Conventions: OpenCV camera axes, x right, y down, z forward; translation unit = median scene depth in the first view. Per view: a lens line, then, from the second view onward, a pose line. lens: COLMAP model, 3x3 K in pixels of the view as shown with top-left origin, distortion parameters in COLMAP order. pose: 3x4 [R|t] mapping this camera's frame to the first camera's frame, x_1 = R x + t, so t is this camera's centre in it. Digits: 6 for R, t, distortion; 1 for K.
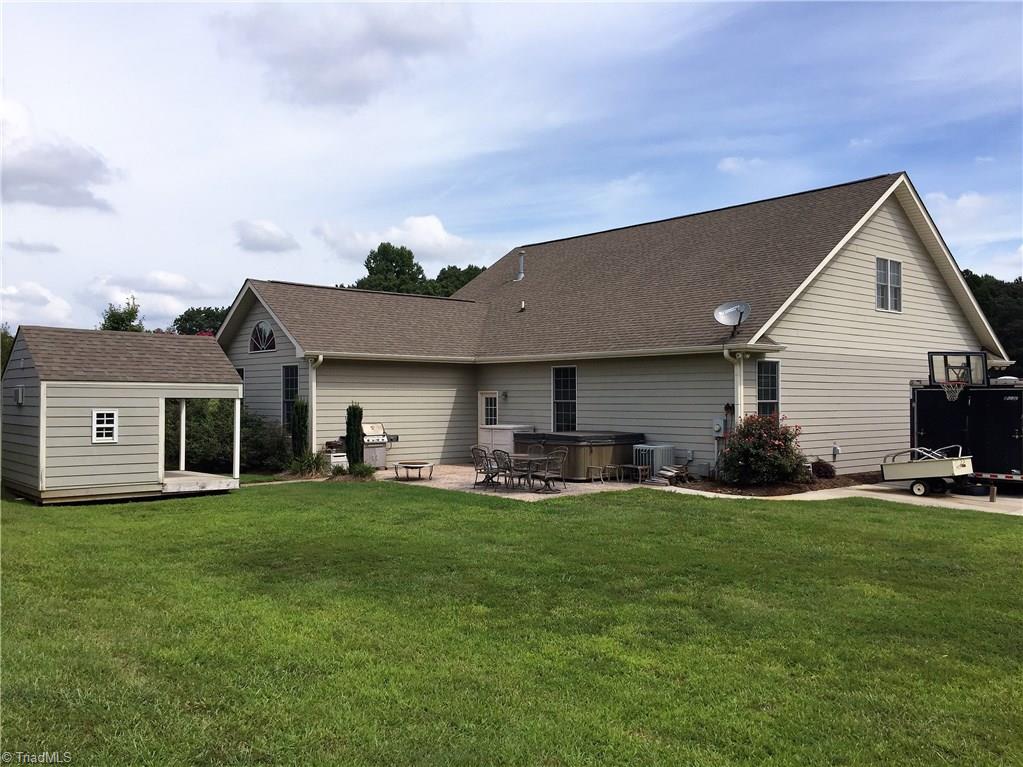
lens RADIAL K [[874.8, 0, 511.5], [0, 874.8, 383.5], [0, 0, 1]] dist [0.095677, -0.141115]
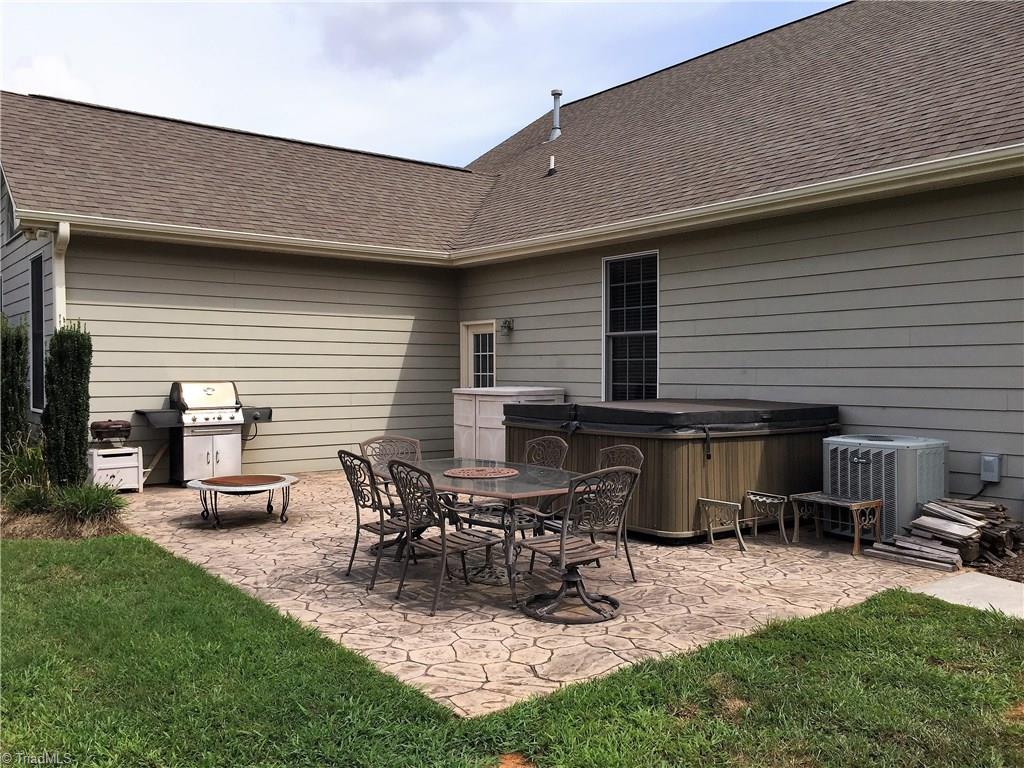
lens RADIAL K [[875.7, 0, 512.0], [0, 875.7, 384.0], [0, 0, 1]] dist [0.095677, -0.141115]
pose [[0.997349, 0.000468, -0.072768, 0.032854], [0.001967, 0.999441, 0.033378, 0.031203], [0.072743, -0.033432, 0.996790, 0.548900]]
